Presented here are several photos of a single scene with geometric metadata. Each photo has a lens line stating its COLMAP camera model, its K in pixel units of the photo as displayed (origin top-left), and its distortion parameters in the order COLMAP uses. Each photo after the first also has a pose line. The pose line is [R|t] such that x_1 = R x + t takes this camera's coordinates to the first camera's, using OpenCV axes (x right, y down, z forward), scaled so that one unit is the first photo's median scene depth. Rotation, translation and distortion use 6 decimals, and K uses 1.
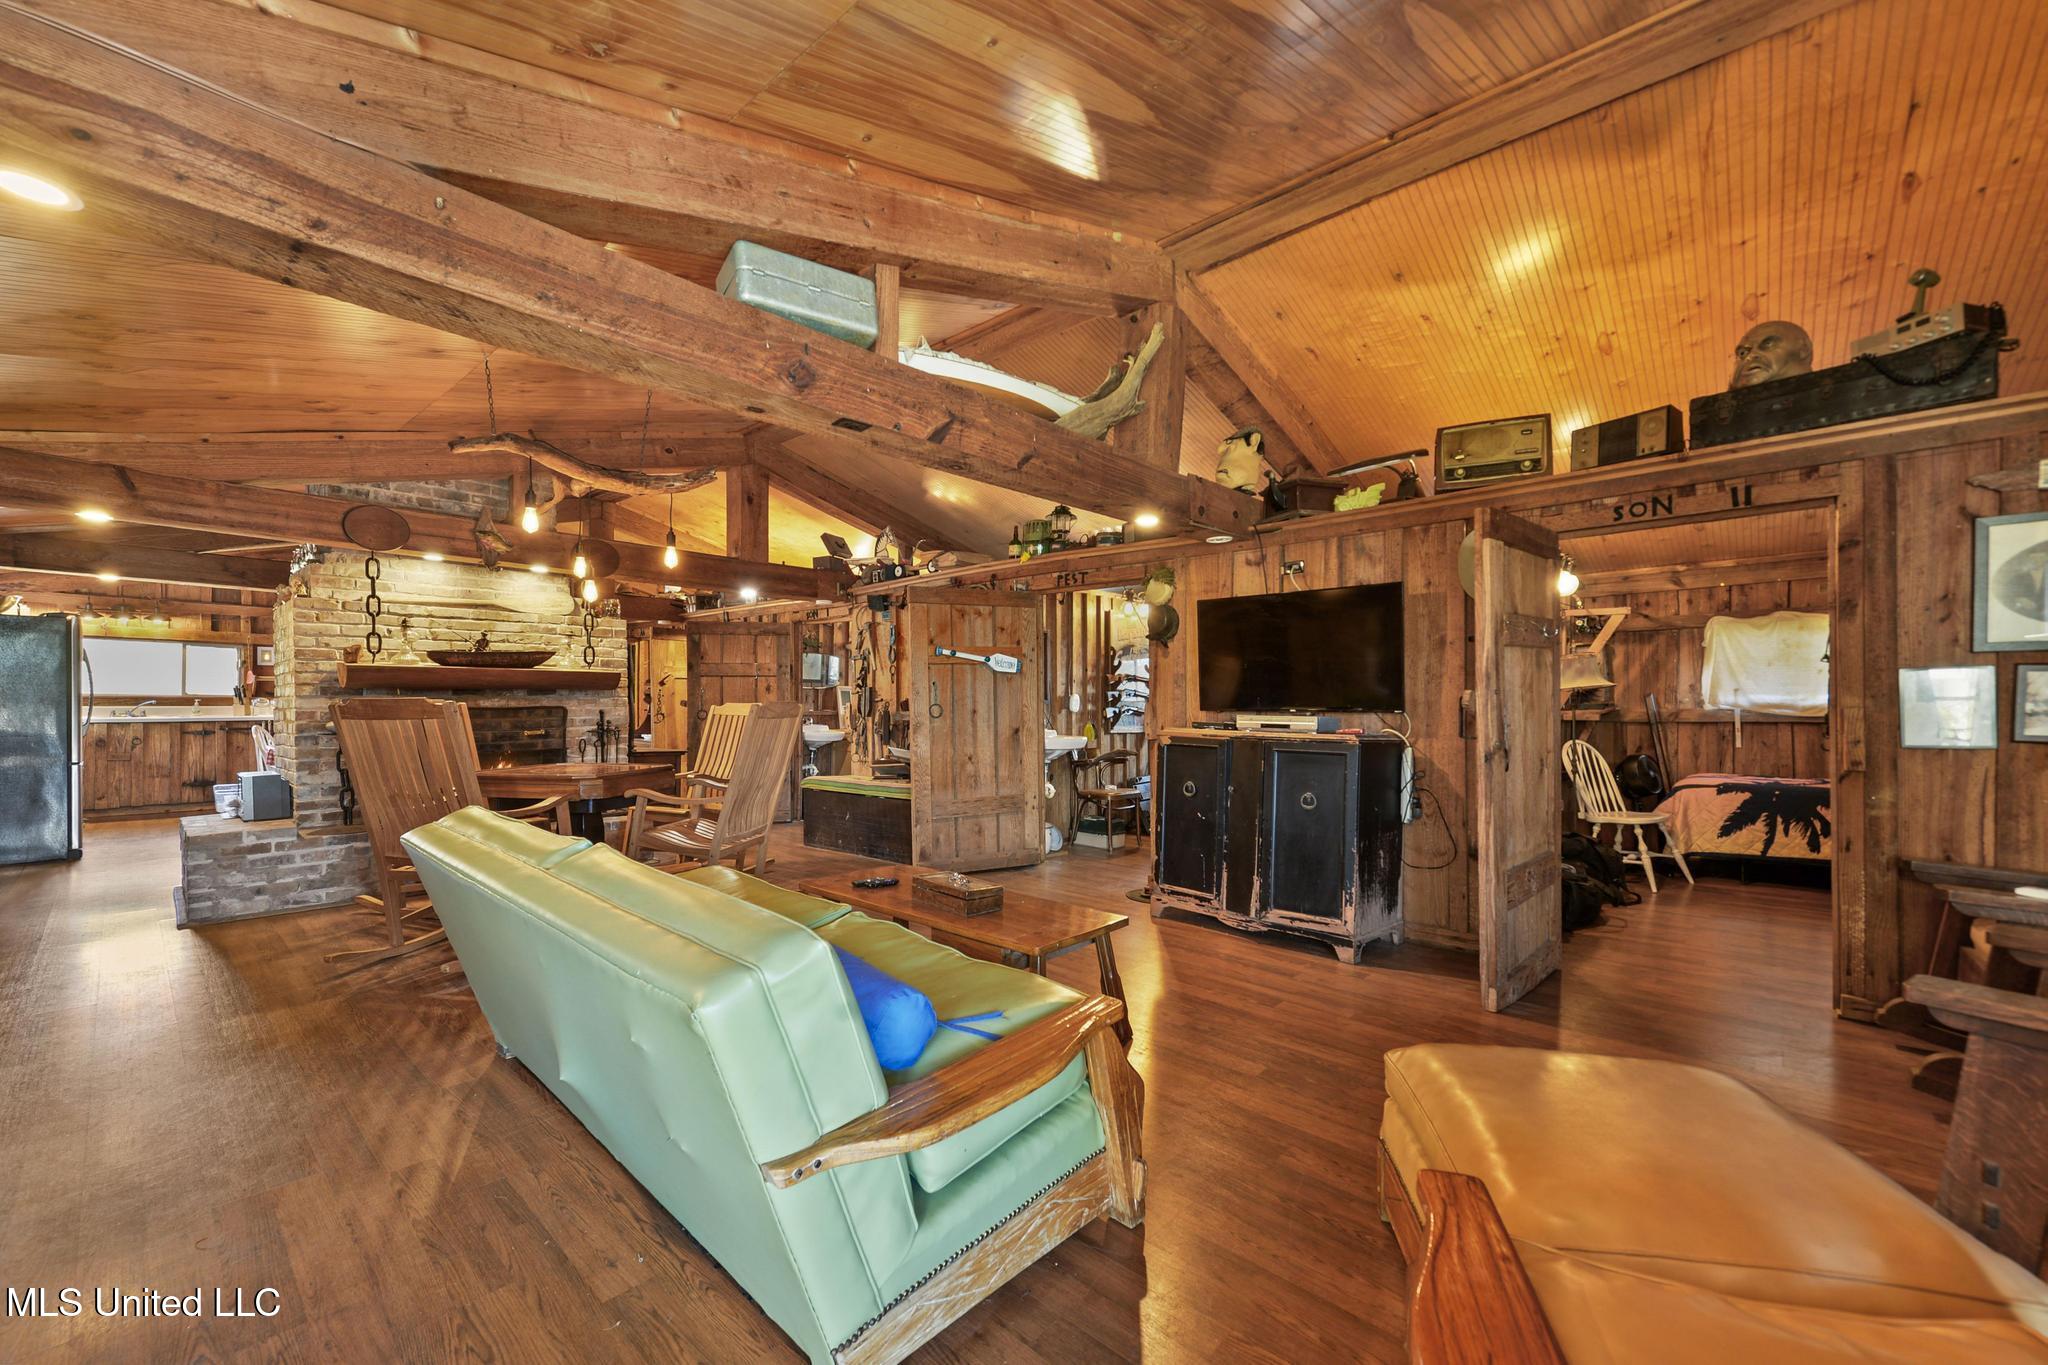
lens RADIAL K [[816.6, 0, 1006.9], [0, 816.6, 713.1], [0, 0, 1]] dist [0.002159, -0.000142]
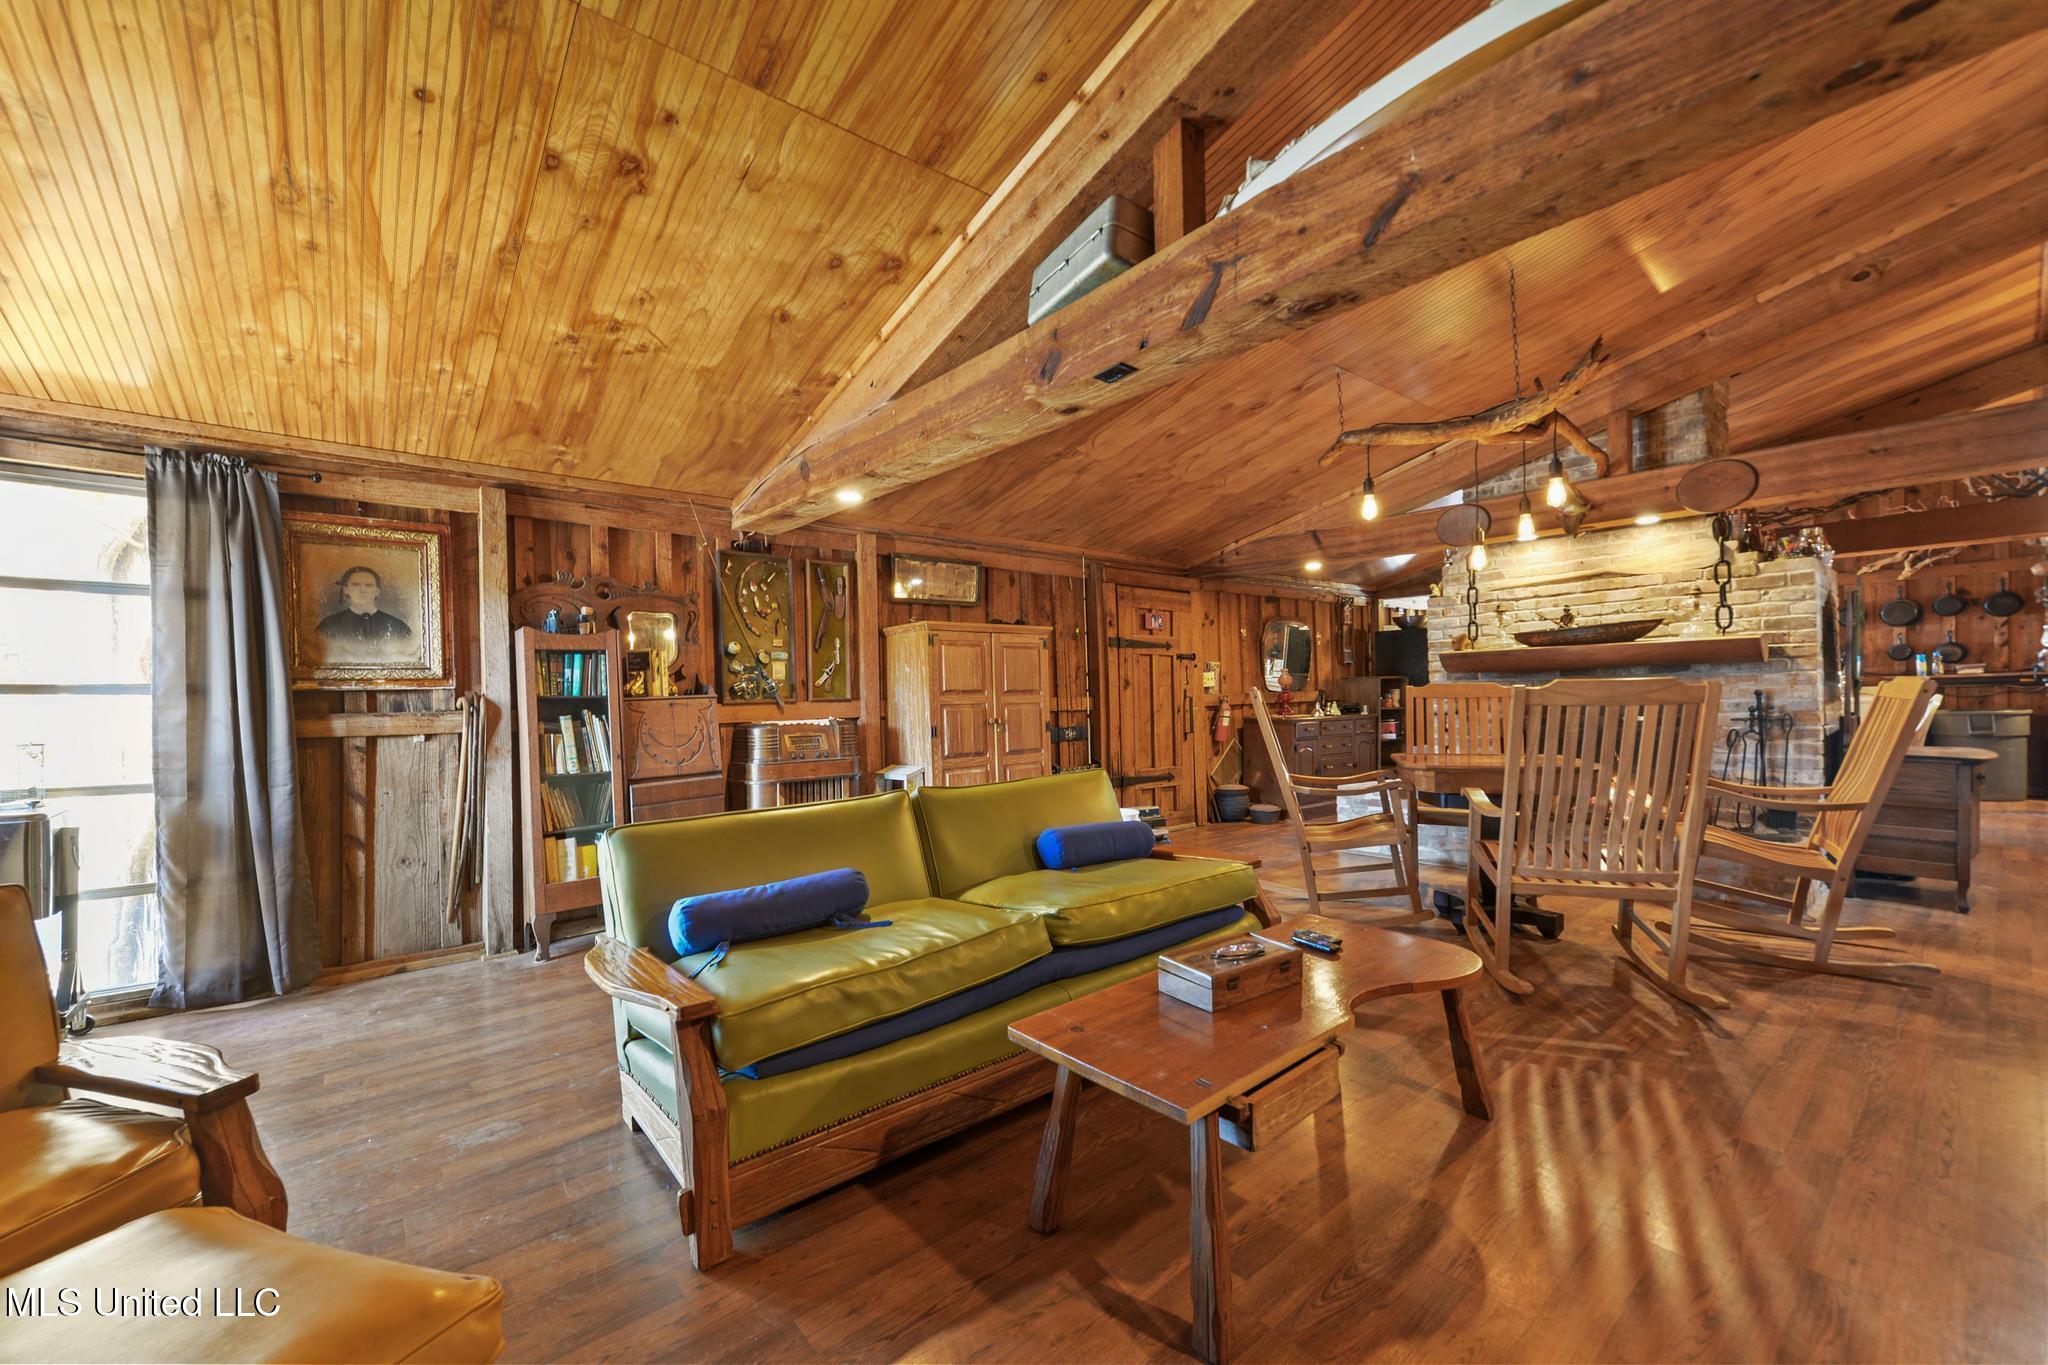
lens RADIAL K [[816.6, 0, 1014.4], [0, 816.6, 694.0], [0, 0, 1]] dist [0.002159, -0.000142]
pose [[-0.121329, -0.004419, -0.992602, 0.220949], [0.009001, 0.999944, -0.005552, -0.001252], [0.992571, -0.009608, -0.121283, 0.316083]]
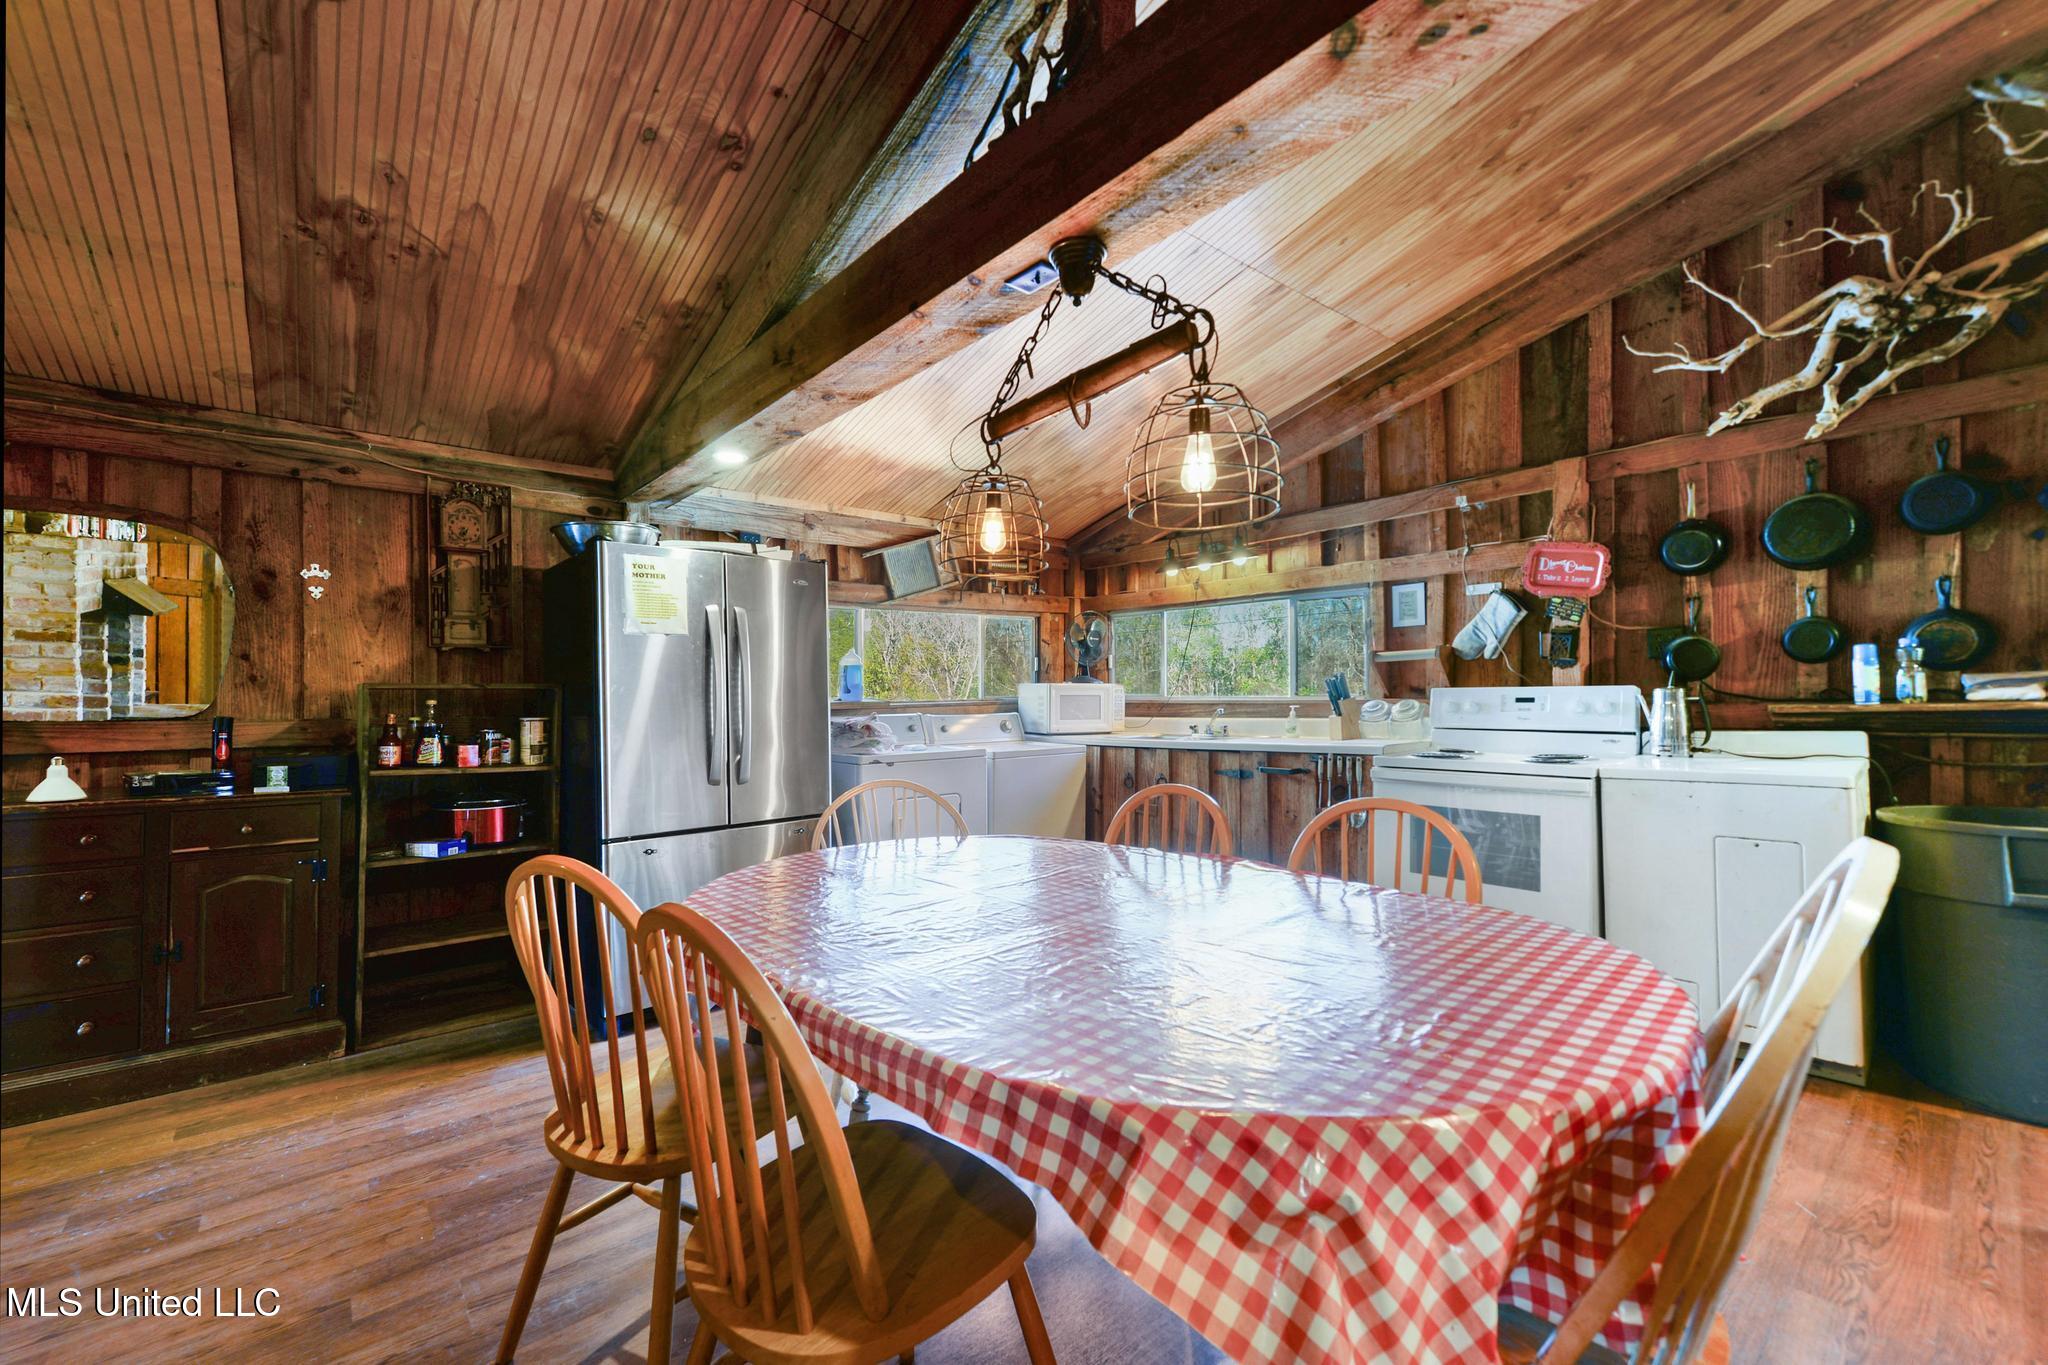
lens RADIAL K [[816.6, 0, 1026.0], [0, 816.6, 693.4], [0, 0, 1]] dist [0.002159, -0.000142]
pose [[-0.099586, -0.017109, -0.994882, -0.512984], [-0.006248, 0.999843, -0.016569, -0.015407], [0.995009, 0.004566, -0.099677, 0.964332]]
